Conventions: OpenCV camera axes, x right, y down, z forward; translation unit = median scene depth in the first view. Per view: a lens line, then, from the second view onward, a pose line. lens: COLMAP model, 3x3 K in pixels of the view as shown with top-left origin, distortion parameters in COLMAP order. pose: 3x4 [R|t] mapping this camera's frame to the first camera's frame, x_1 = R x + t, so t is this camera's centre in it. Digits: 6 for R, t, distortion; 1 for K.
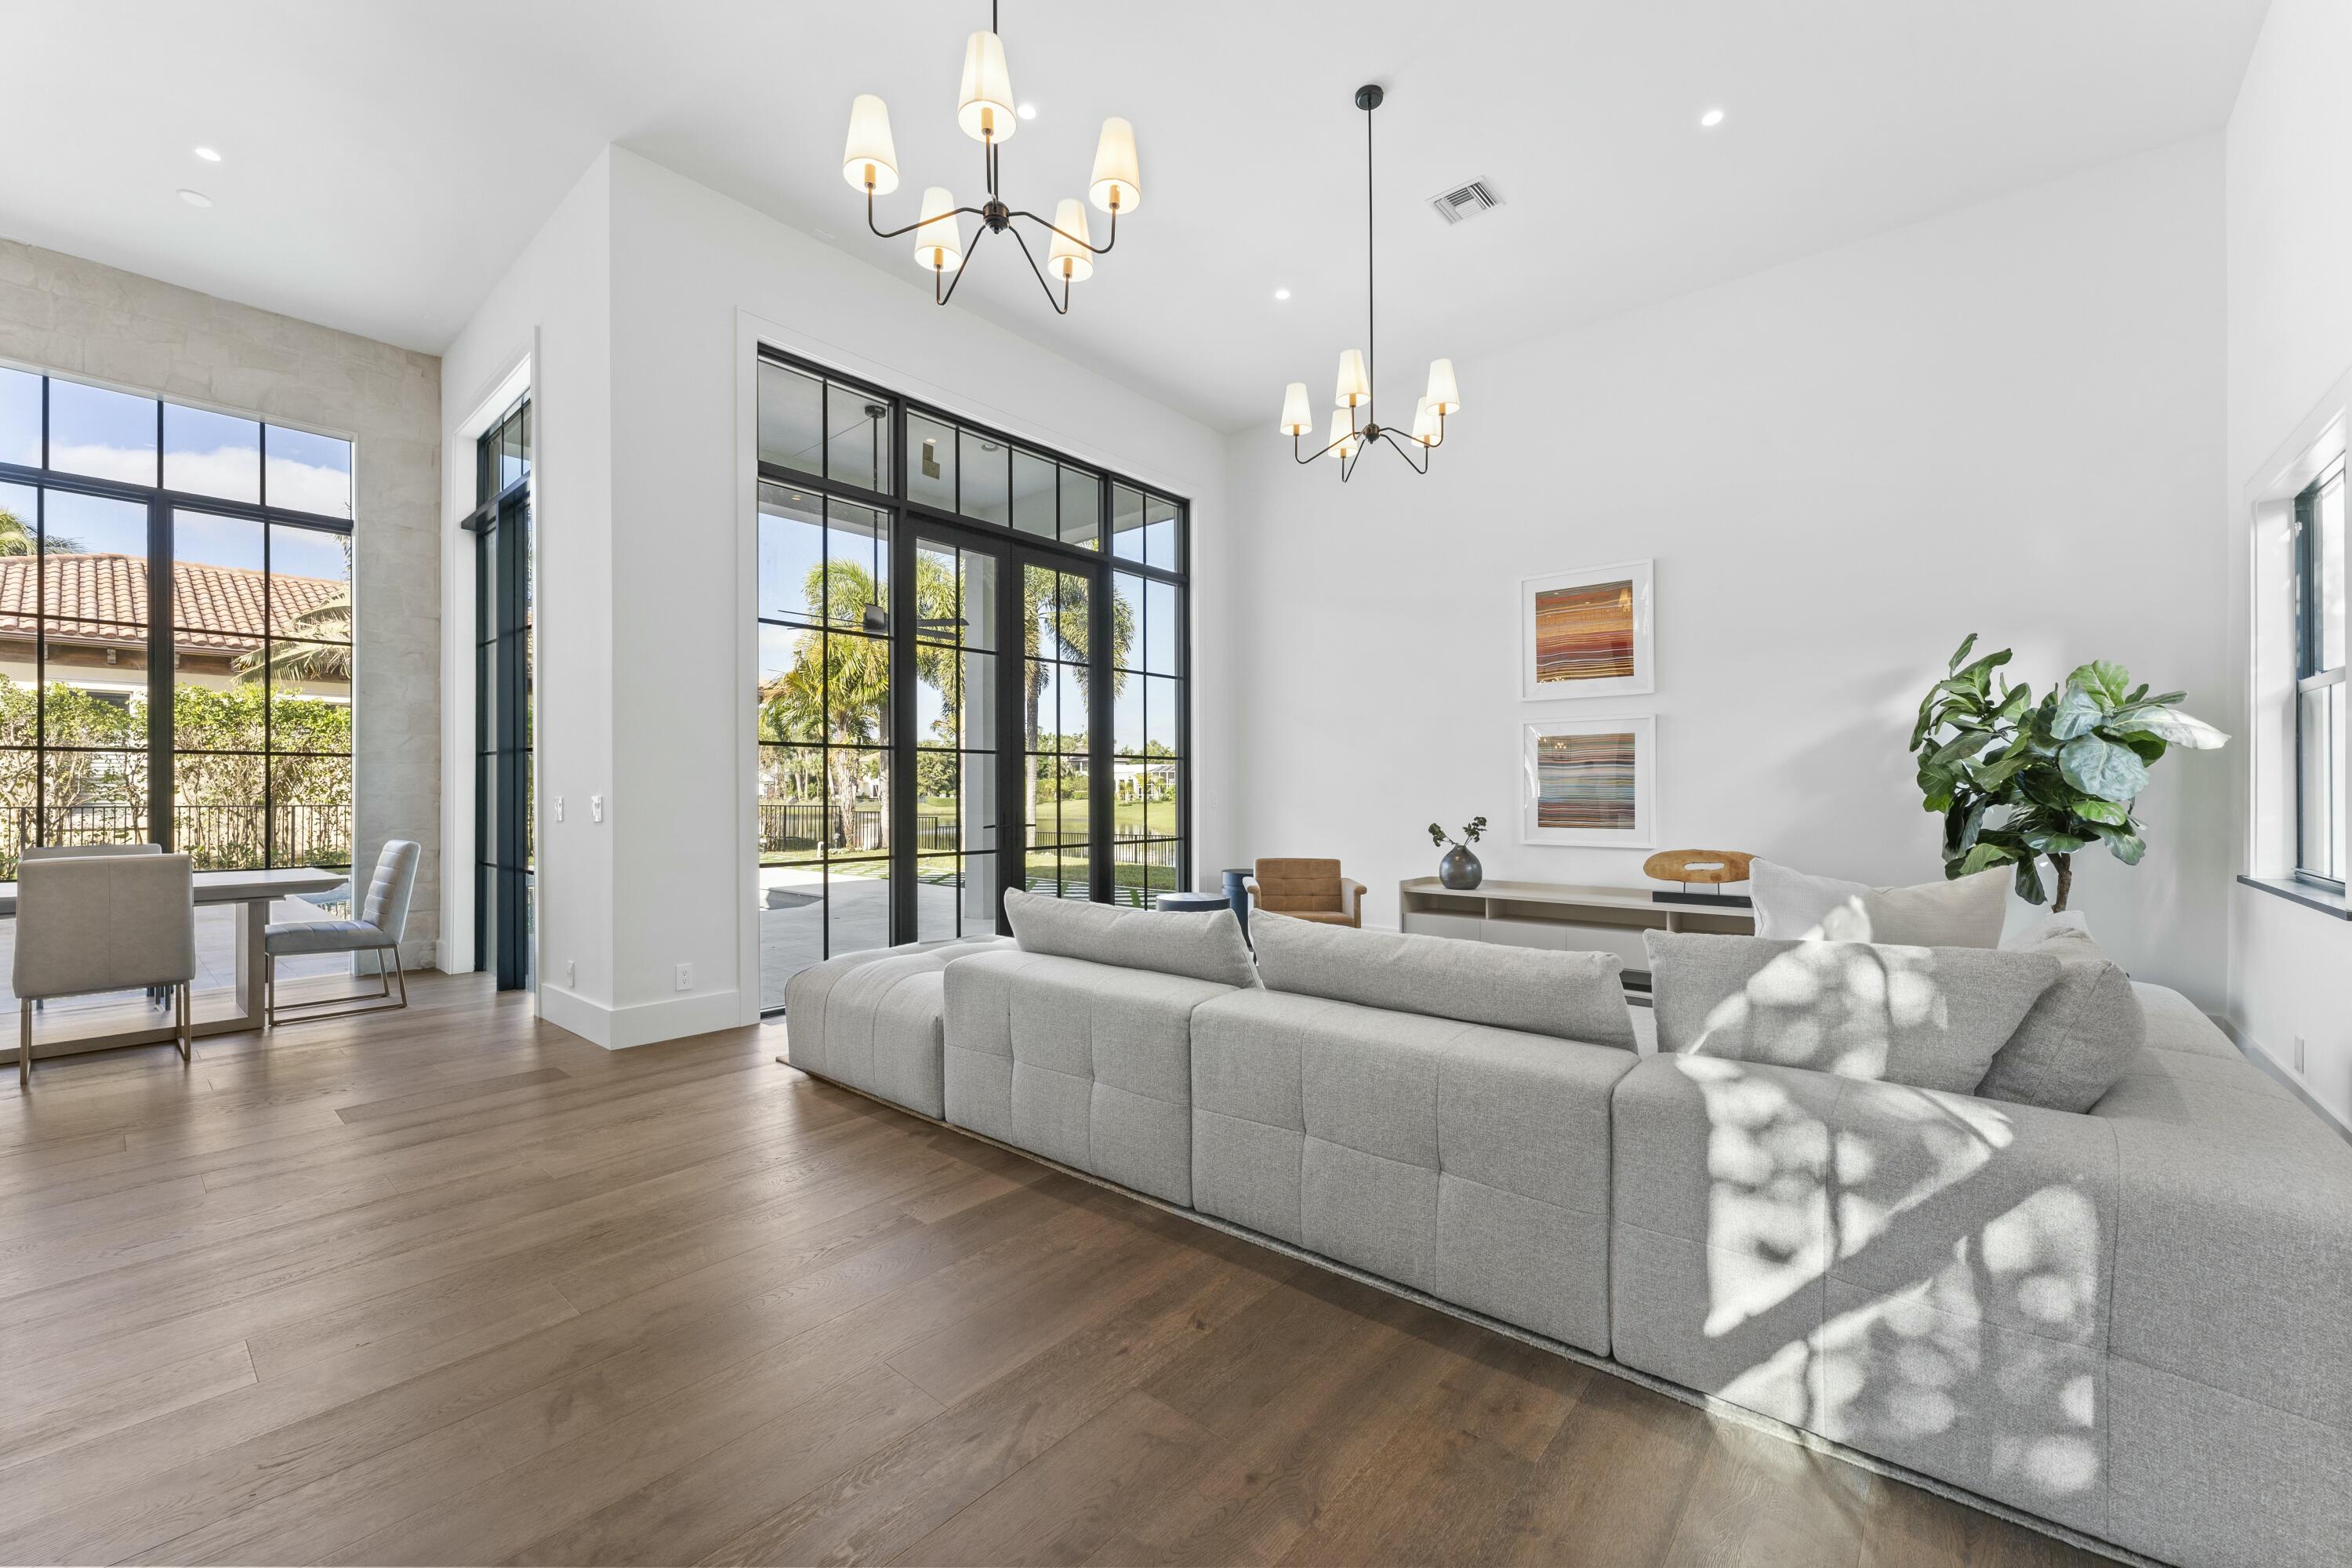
lens RADIAL K [[938.0, 0, 1178.0], [0, 938.0, 788.7], [0, 0, 1]] dist [0.001405, -0.000126]
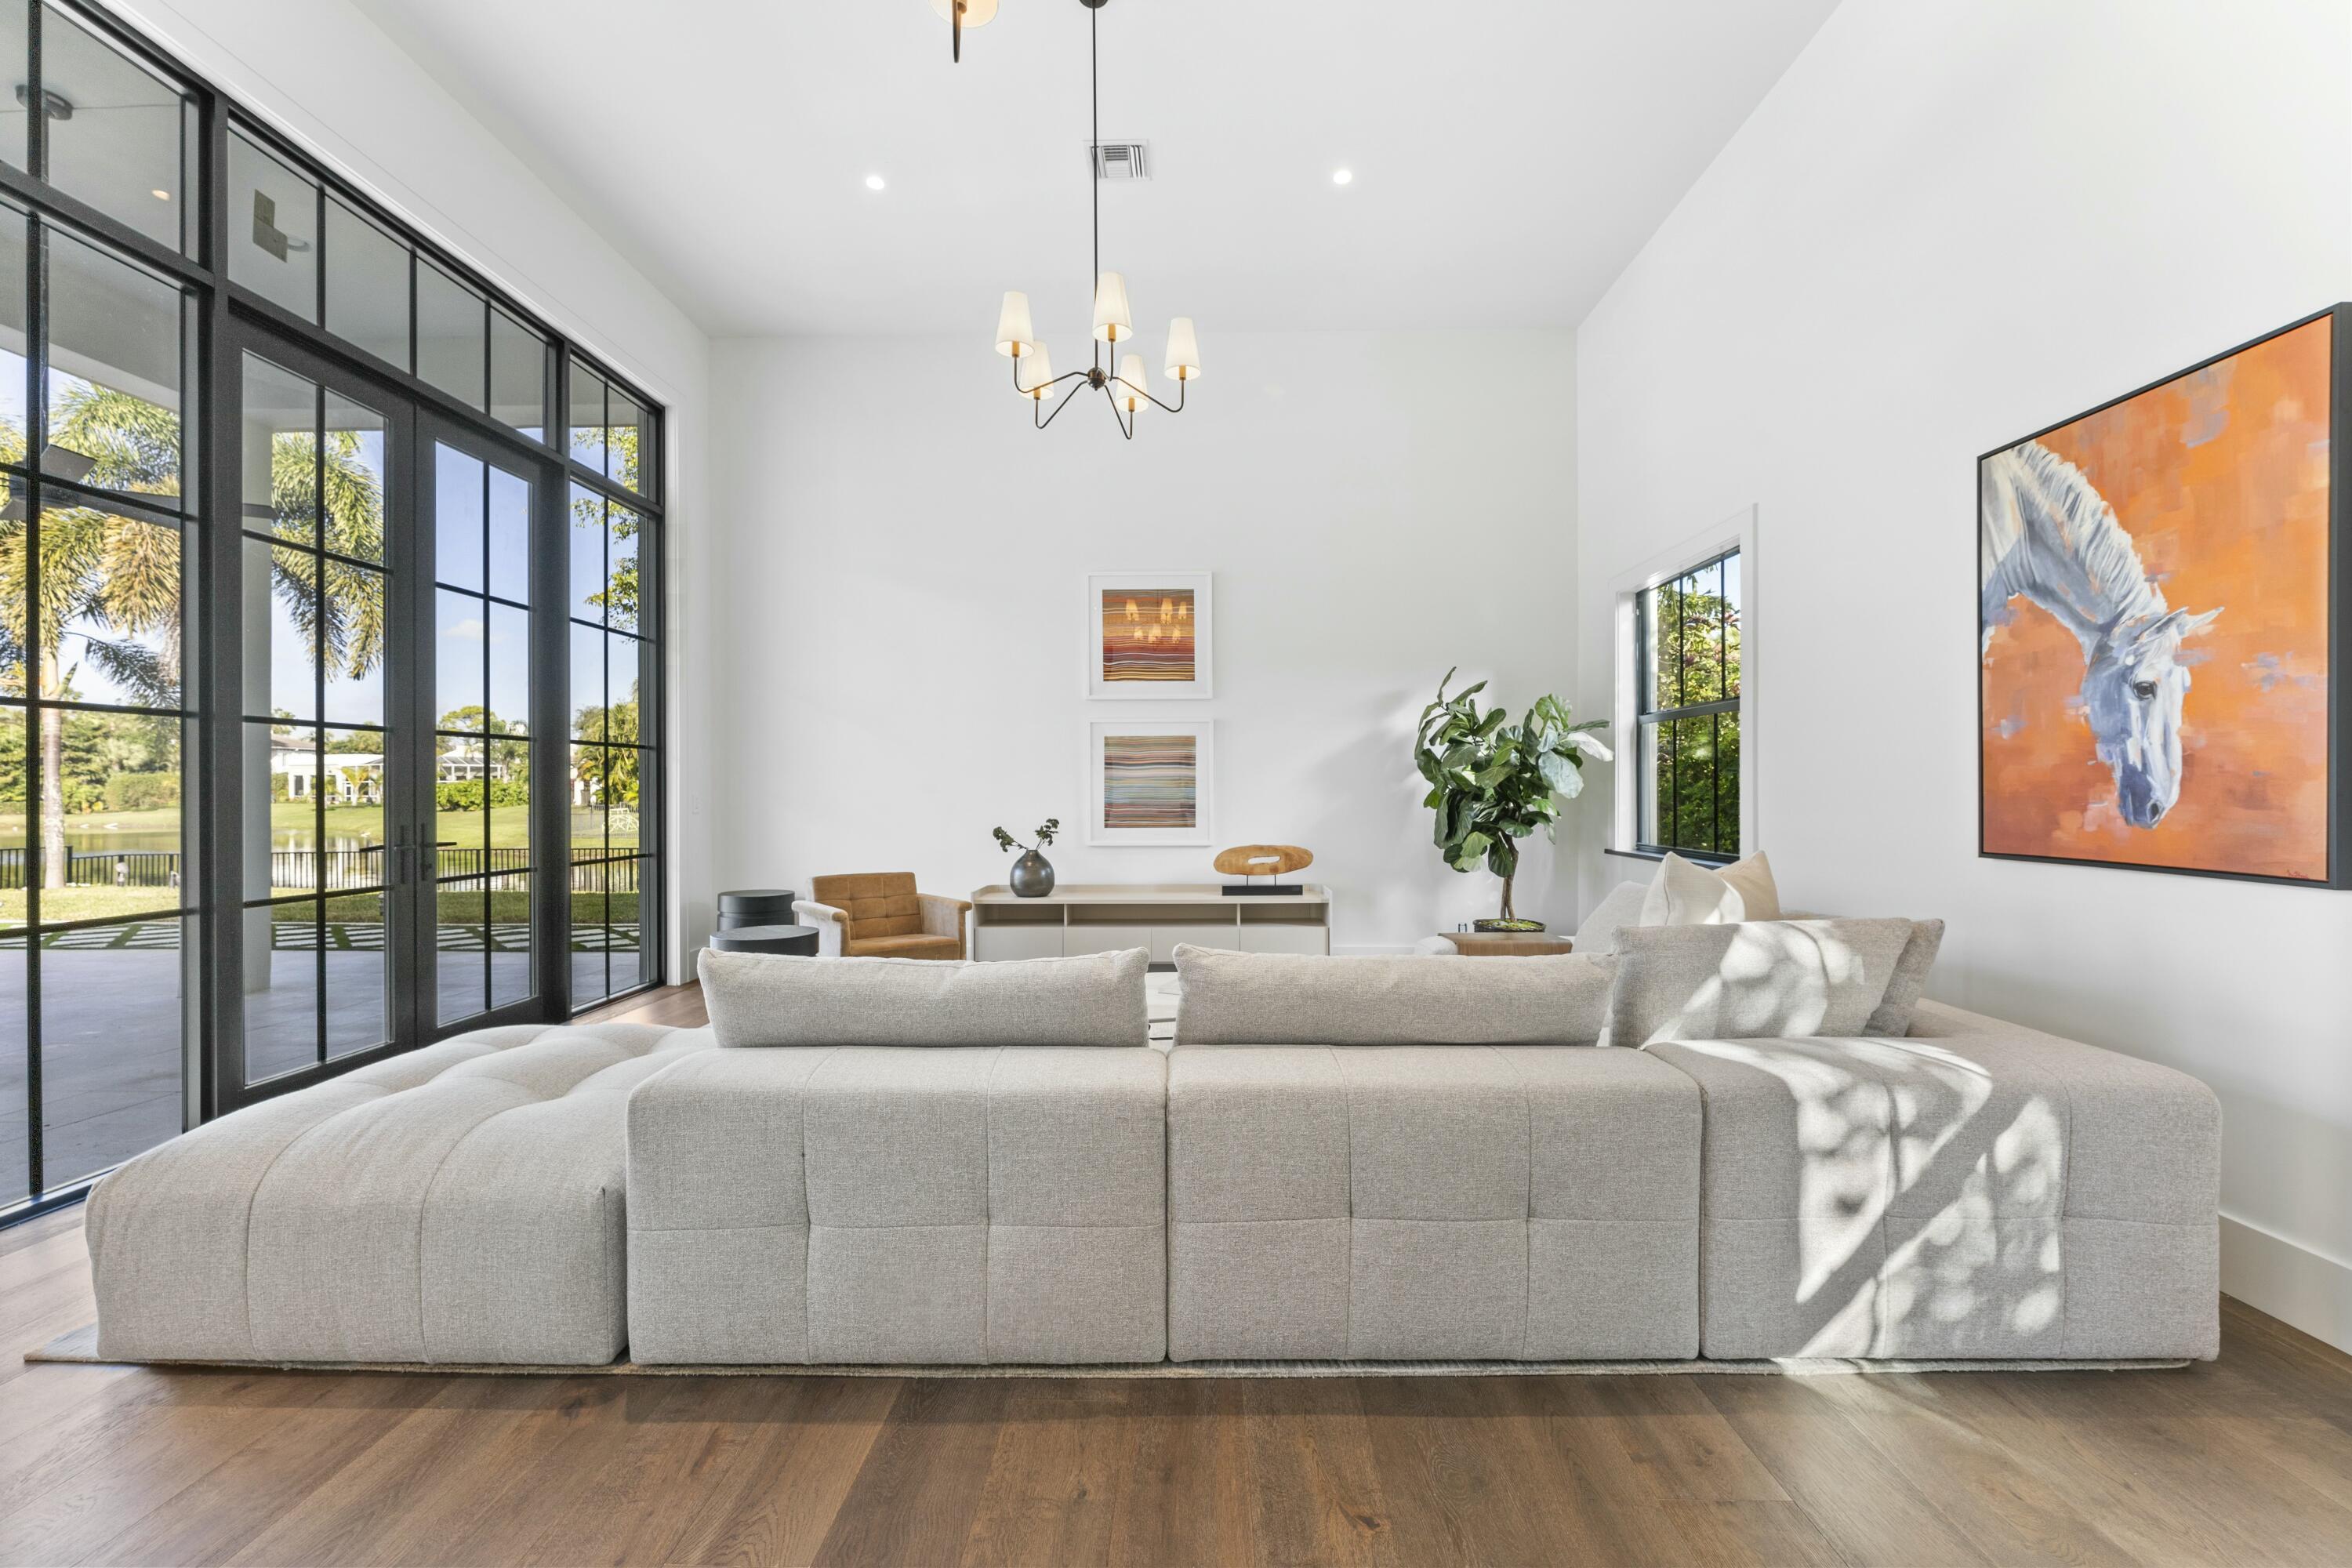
lens RADIAL K [[954.2, 0, 1184.4], [0, 954.2, 789.8], [0, 0, 1]] dist [-0.005898, 0.000136]
pose [[0.772506, -0.000386, 0.635007, -0.213168], [-0.000257, 1.000000, 0.000921, 0.000122], [-0.635007, -0.000874, 0.772506, 0.198711]]
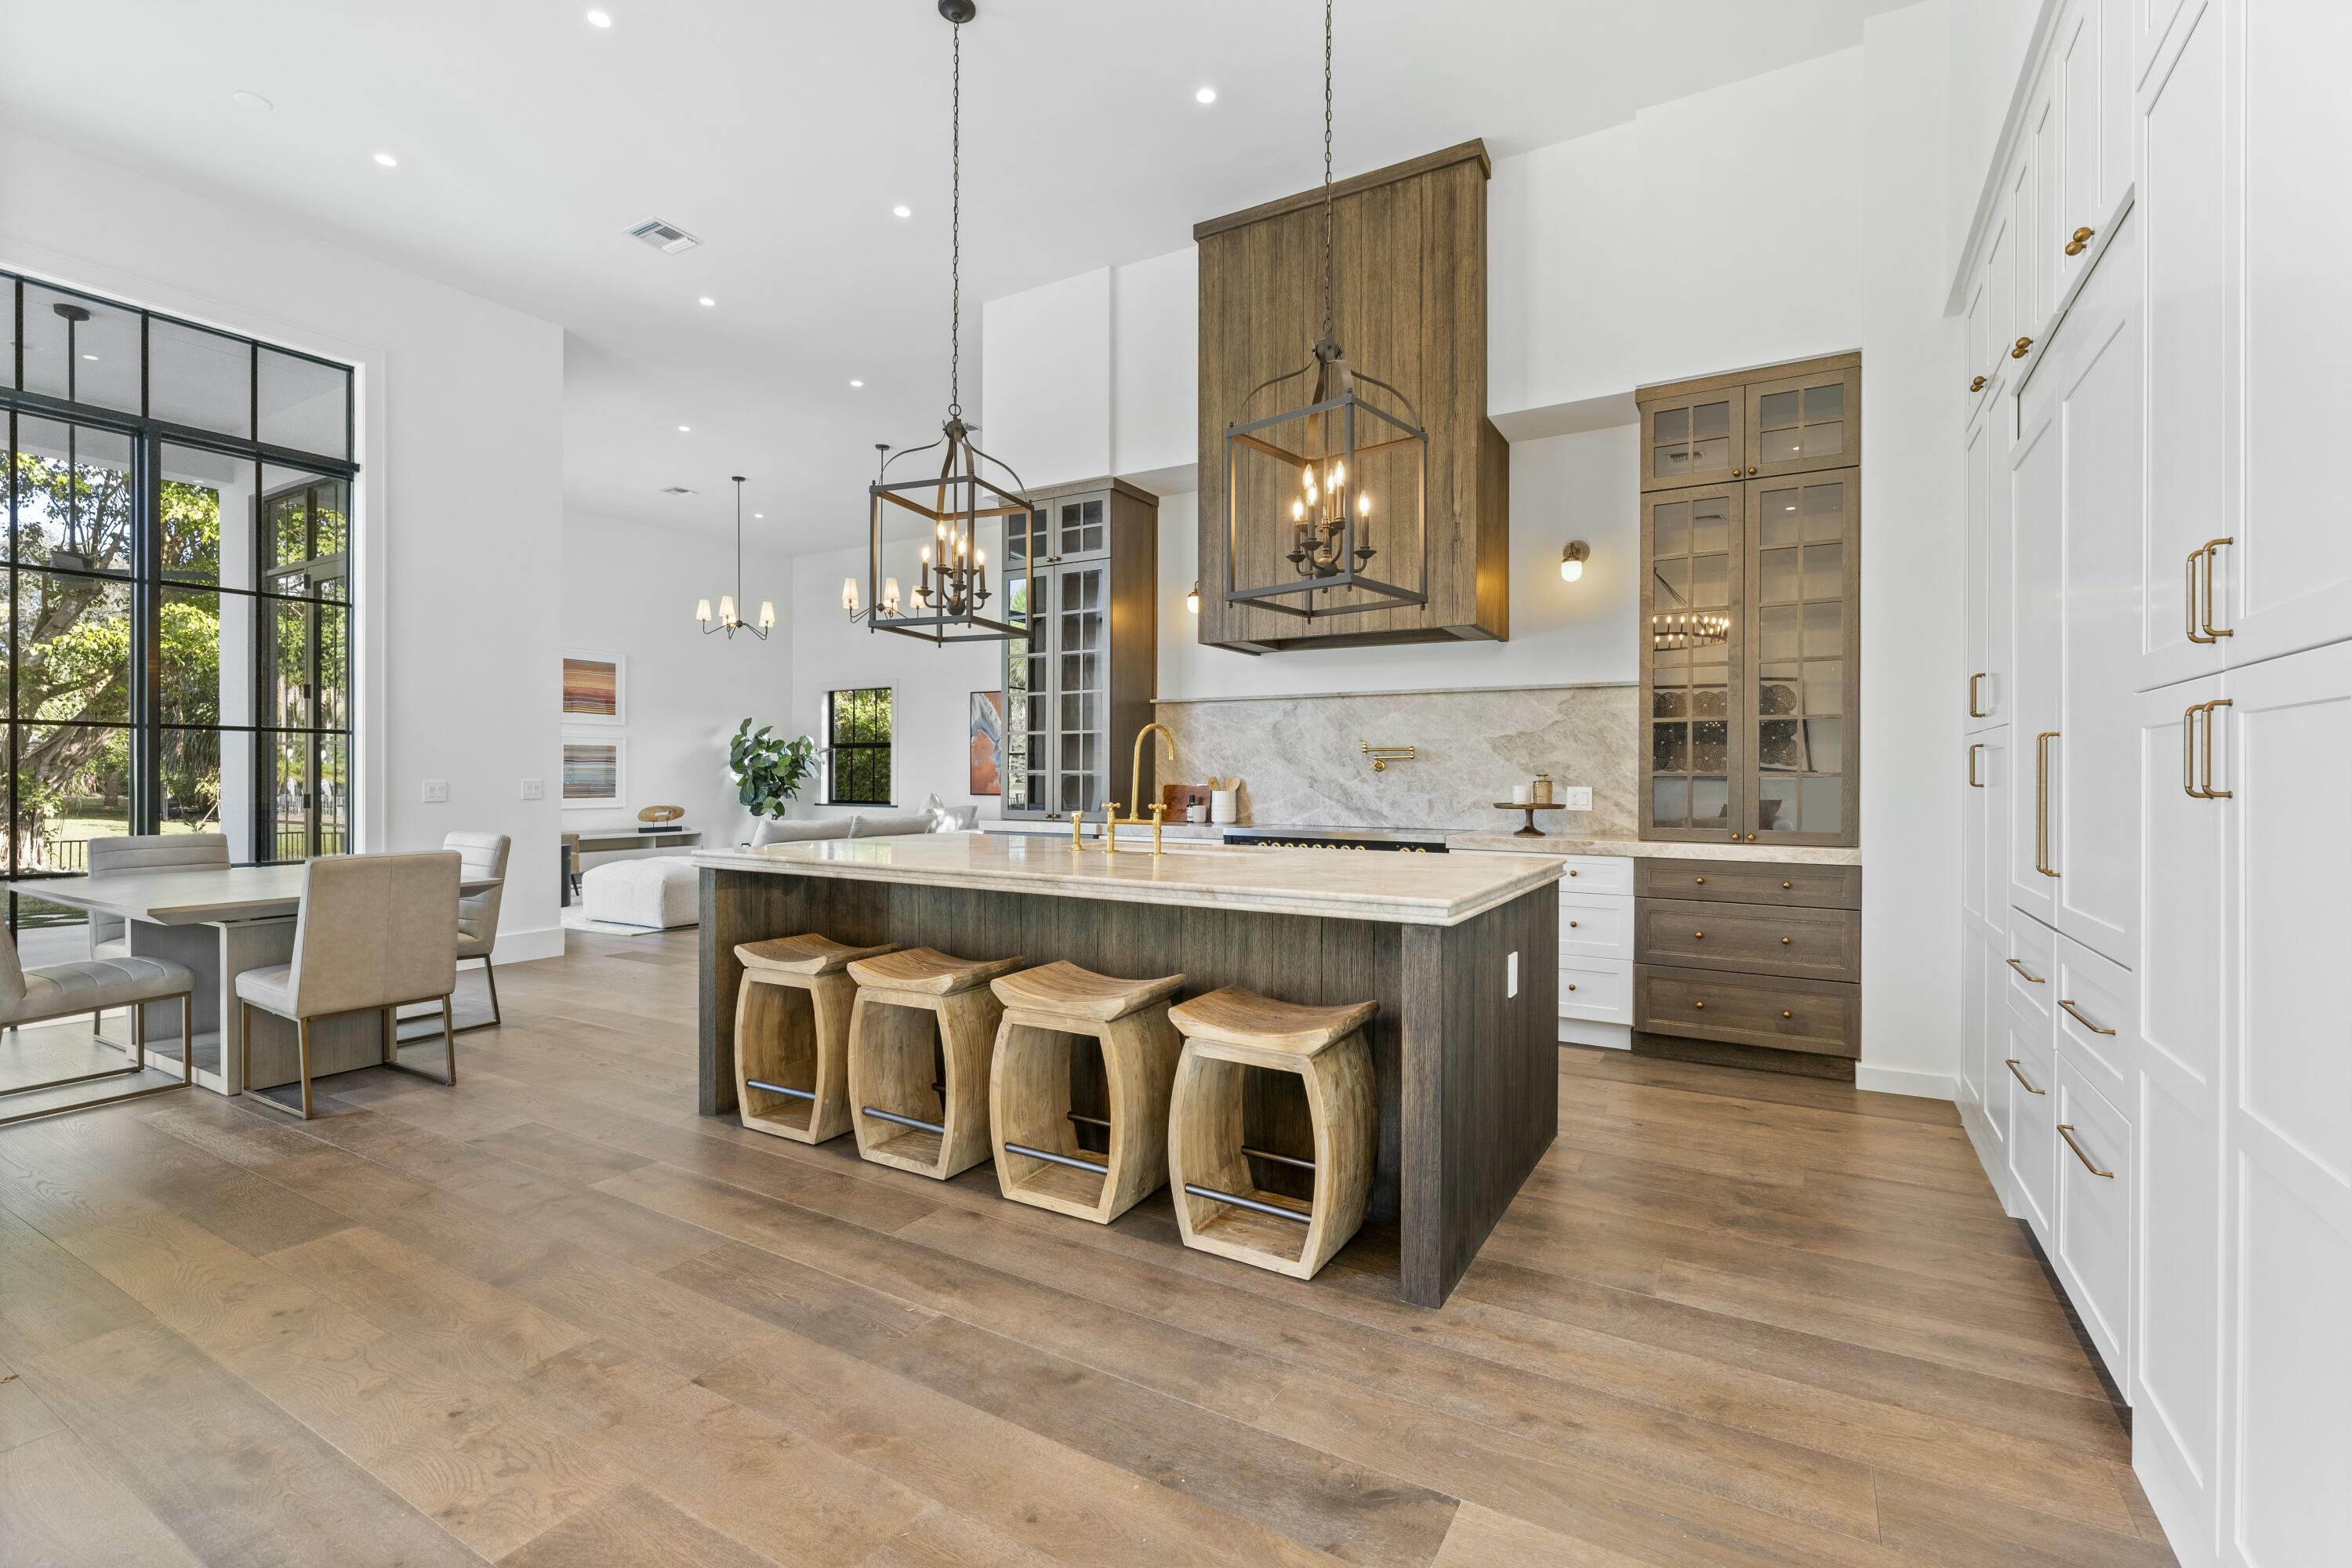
lens RADIAL K [[1042.6, 0, 1182.3], [0, 1042.6, 776.3], [0, 0, 1]] dist [0.002395, 0.000142]
pose [[-0.175421, 0.000571, 0.984493, -1.880666], [-0.005968, 0.999981, -0.001644, -0.002173], [-0.984475, -0.006164, -0.175414, 0.272189]]
